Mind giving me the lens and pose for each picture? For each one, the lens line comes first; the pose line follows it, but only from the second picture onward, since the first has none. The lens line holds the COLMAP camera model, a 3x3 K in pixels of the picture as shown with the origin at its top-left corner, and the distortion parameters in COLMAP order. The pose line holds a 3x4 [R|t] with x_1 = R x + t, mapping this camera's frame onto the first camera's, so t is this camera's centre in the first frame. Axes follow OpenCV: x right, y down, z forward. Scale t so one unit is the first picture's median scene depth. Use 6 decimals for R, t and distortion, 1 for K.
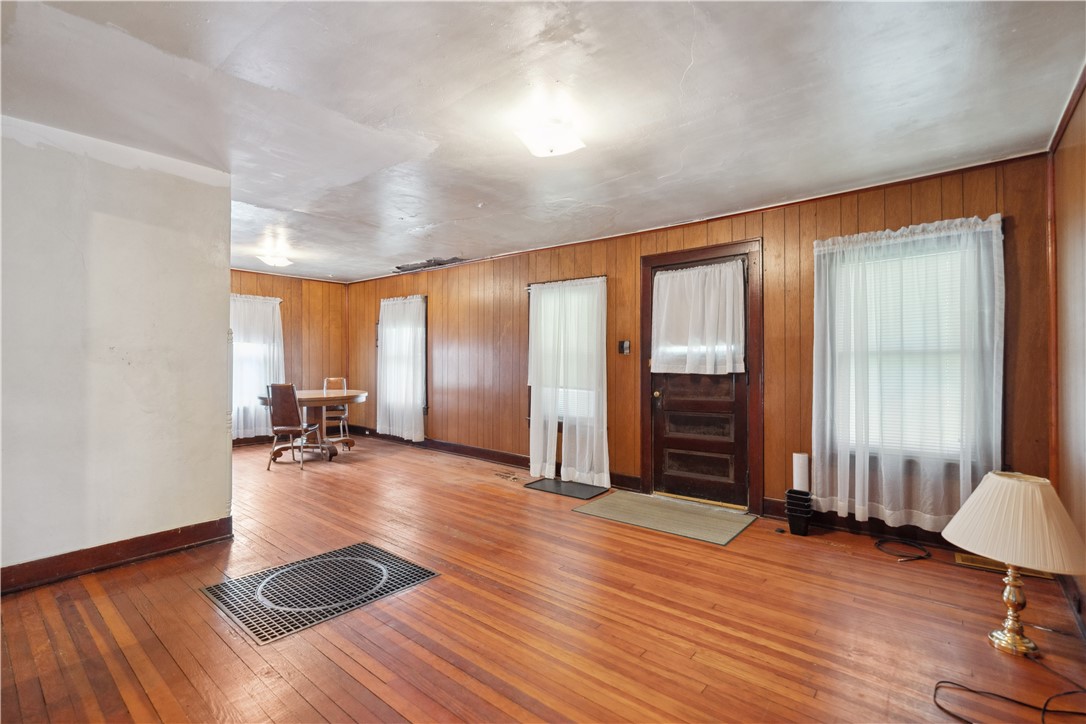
lens RADIAL K [[485.9, 0, 541.4], [0, 485.9, 359.1], [0, 0, 1]] dist [-0.000266, 0.000022]
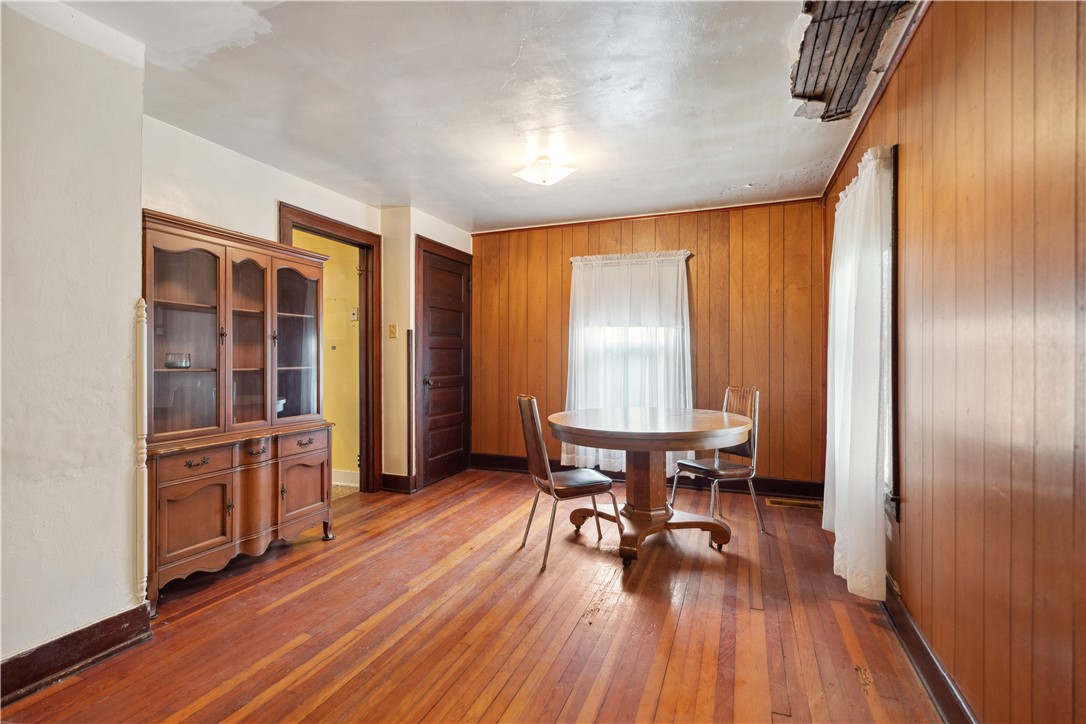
lens RADIAL K [[515.3, 0, 541.1], [0, 515.3, 360.1], [0, 0, 1]] dist [0.002898, -0.001006]
pose [[0.317913, 0.006828, -0.948095, 0.022367], [0.003623, 0.999958, 0.008417, 0.012746], [0.948113, -0.006111, 0.317875, 1.587263]]
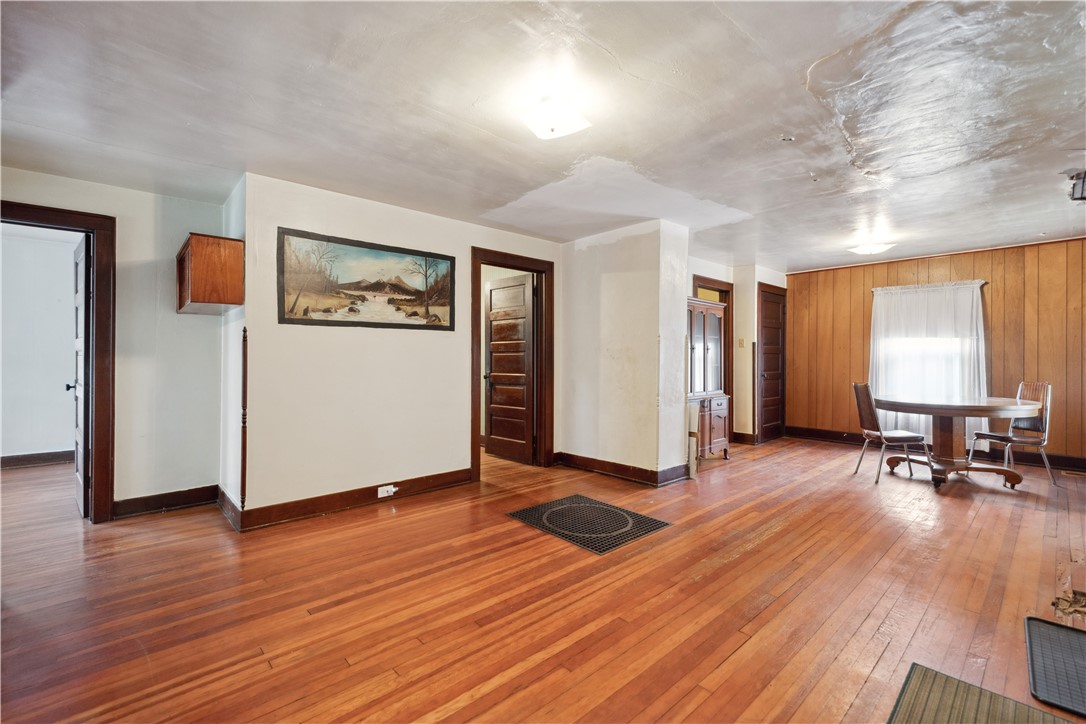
lens RADIAL K [[475.2, 0, 542.9], [0, 475.2, 357.2], [0, 0, 1]] dist [0.001433, -0.000568]
pose [[-0.131605, 0.000482, -0.991302, 0.832627], [-0.000247, 1.000000, 0.000519, 0.004828], [0.991302, 0.000313, -0.131604, 0.988693]]
